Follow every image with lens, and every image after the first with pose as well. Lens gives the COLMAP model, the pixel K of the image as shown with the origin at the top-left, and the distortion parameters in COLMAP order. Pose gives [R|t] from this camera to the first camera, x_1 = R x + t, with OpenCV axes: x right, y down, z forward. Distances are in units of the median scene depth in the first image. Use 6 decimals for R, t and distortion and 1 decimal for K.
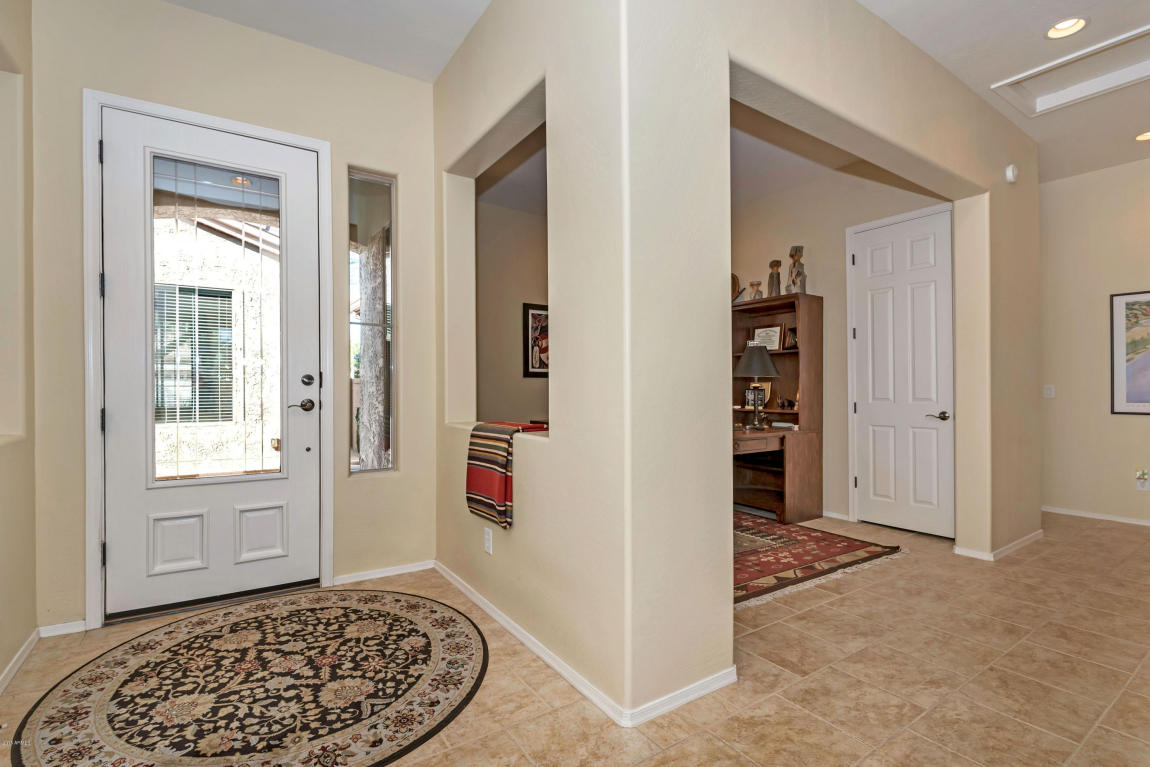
lens RADIAL K [[522.8, 0, 567.6], [0, 522.8, 390.5], [0, 0, 1]] dist [-0.012063, -0.003761]
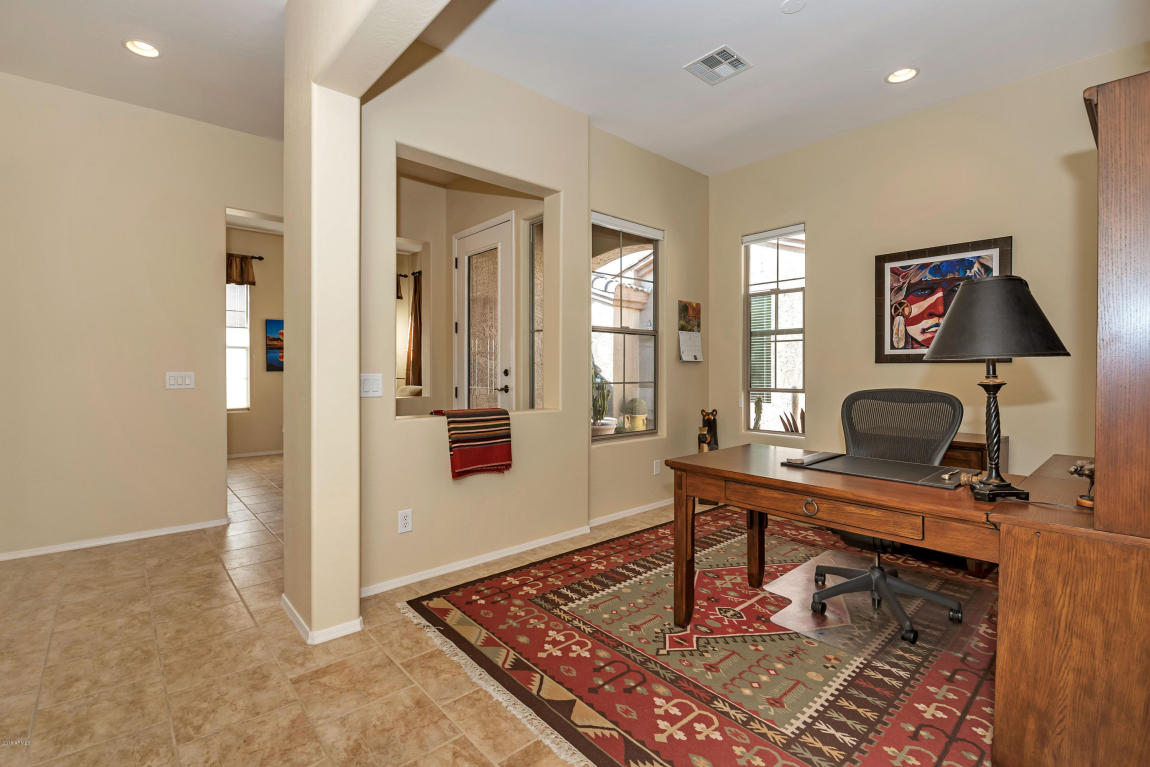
lens RADIAL K [[522.8, 0, 573.5], [0, 522.8, 377.3], [0, 0, 1]] dist [-0.012063, -0.003761]
pose [[0.147636, 0.010781, -0.988983, 0.846658], [-0.004171, 0.999938, 0.010277, -0.018299], [0.989033, 0.002608, 0.147672, 0.783037]]
